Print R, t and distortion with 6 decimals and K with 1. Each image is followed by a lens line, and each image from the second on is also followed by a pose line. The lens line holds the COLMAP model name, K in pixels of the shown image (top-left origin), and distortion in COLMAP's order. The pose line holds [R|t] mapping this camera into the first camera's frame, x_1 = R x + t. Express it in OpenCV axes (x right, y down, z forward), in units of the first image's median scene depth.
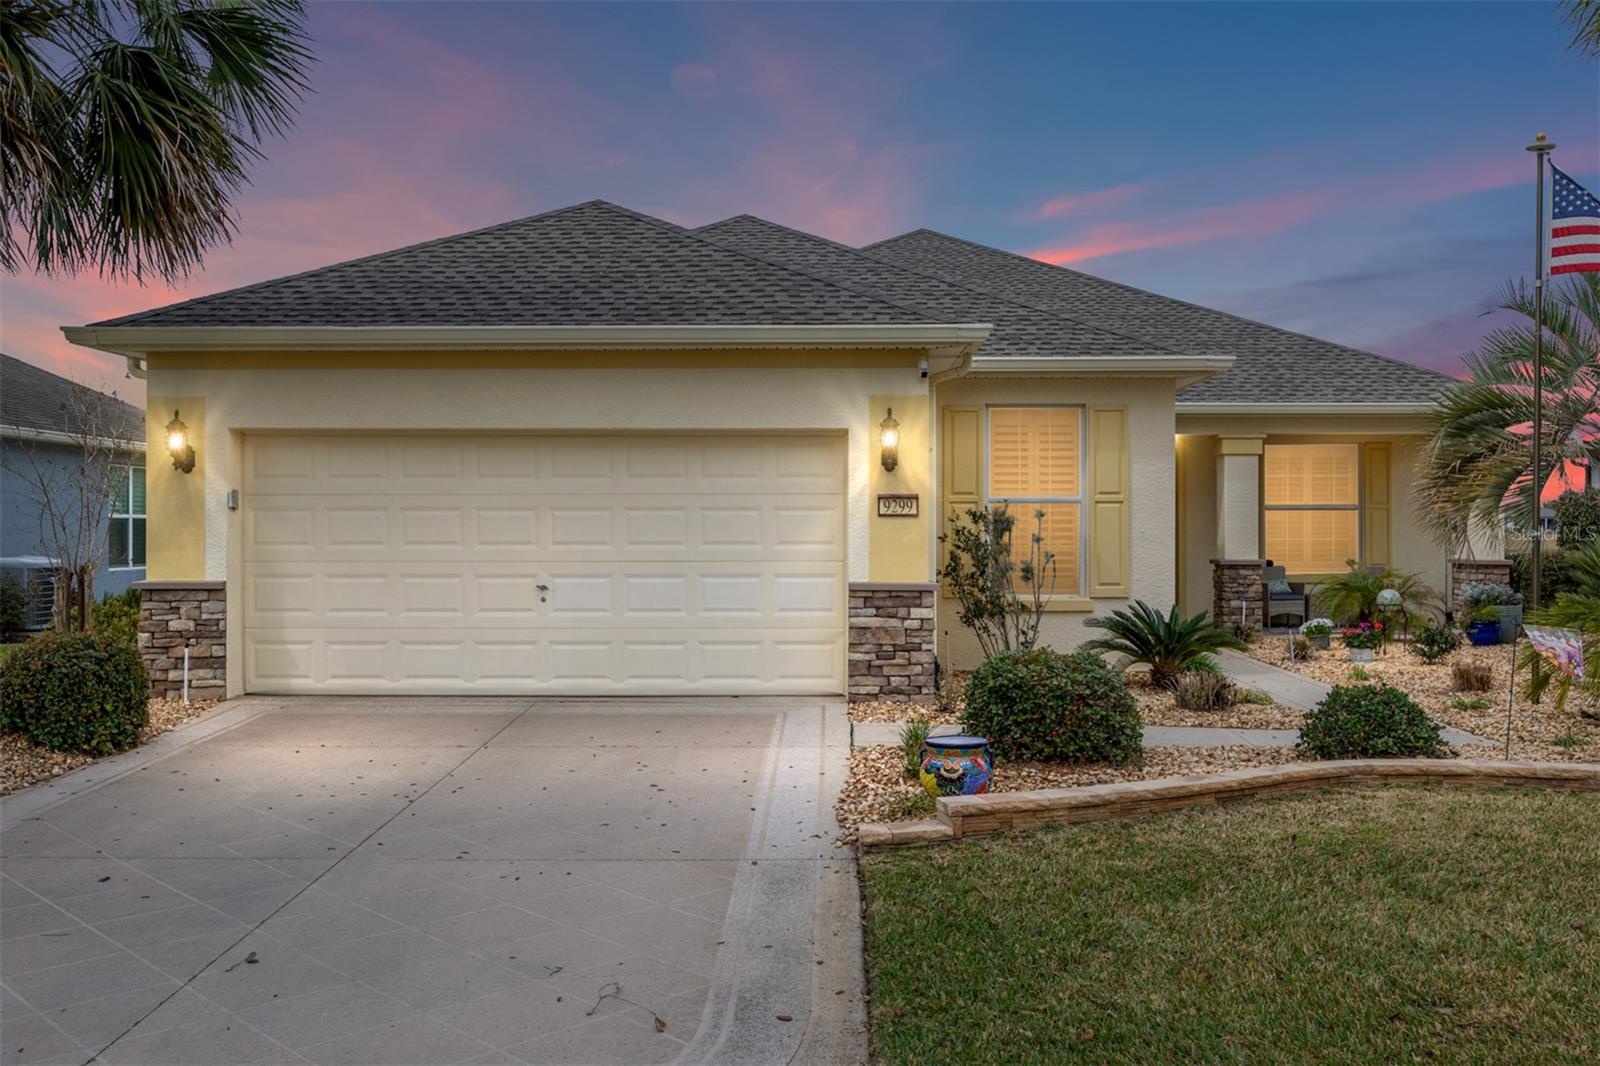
lens RADIAL K [[1559.7, 0, 800.0], [0, 1559.7, 533.0], [0, 0, 1]] dist [-0.004980, -0.002226]
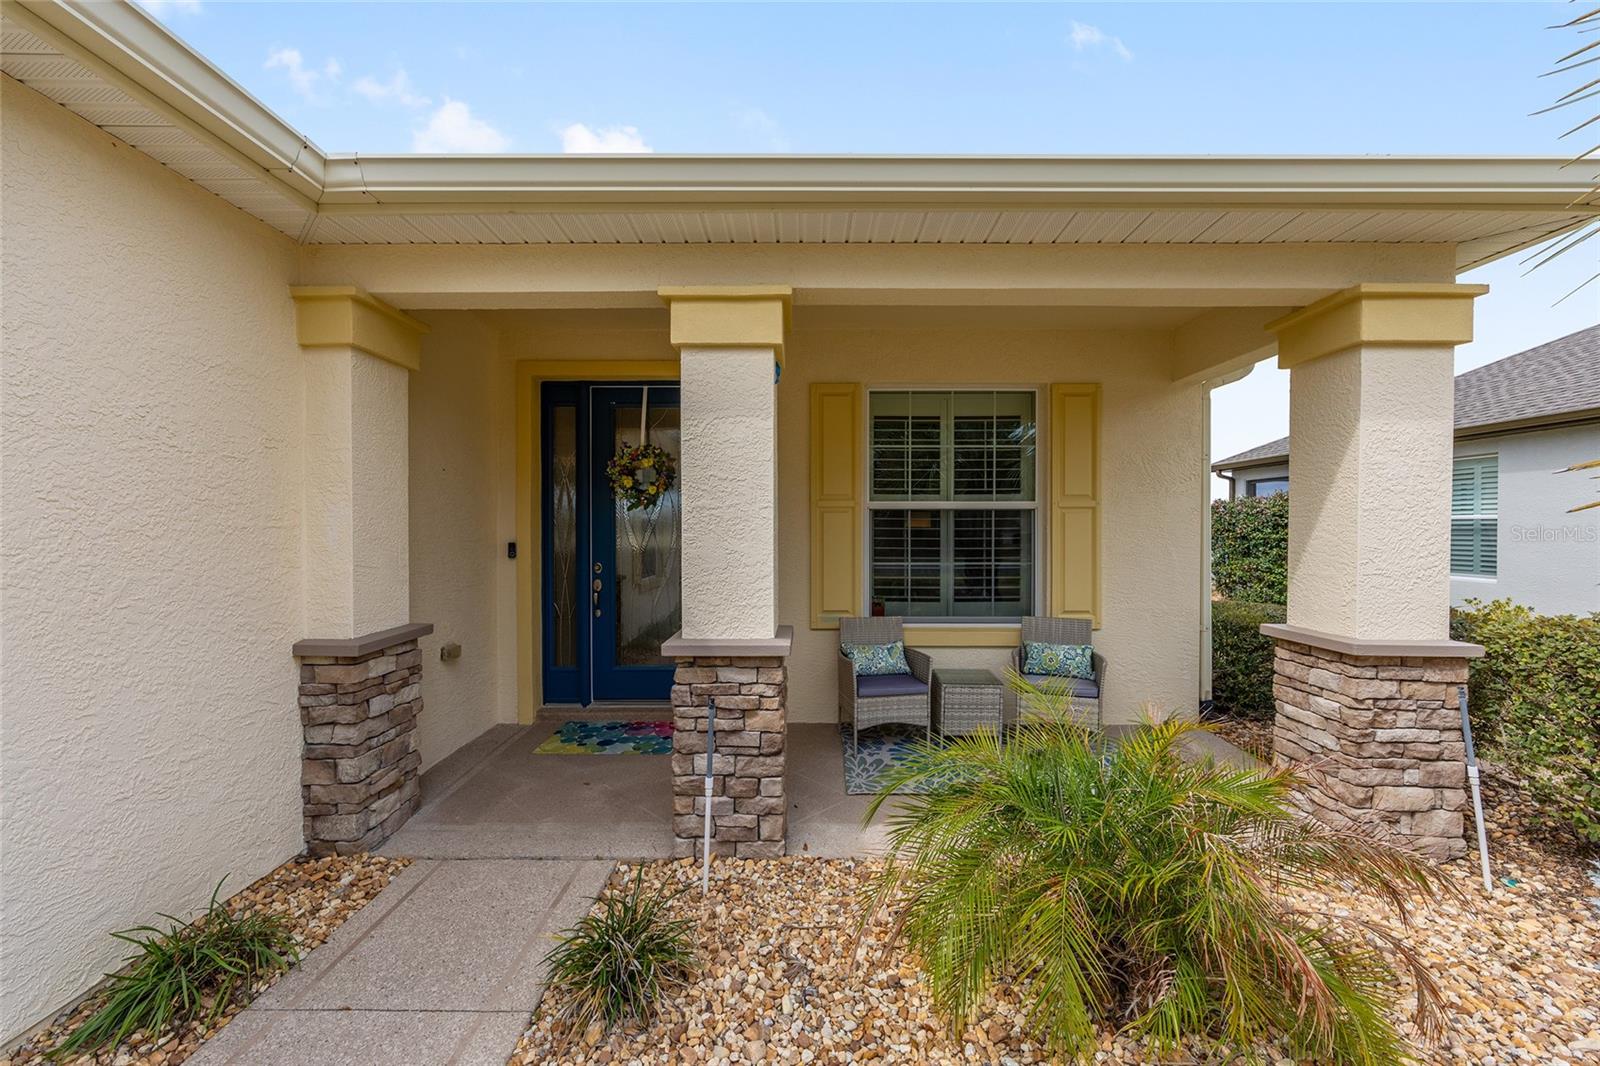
lens RADIAL K [[652.8, 0, 800.0], [0, 652.8, 533.0], [0, 0, 1]] dist [-0.002491, 0.000011]
pose [[0.999903, 0.002568, 0.013664, 0.467414], [-0.002646, 0.999980, 0.005660, -0.013674], [-0.013649, -0.005696, 0.999891, 1.331320]]
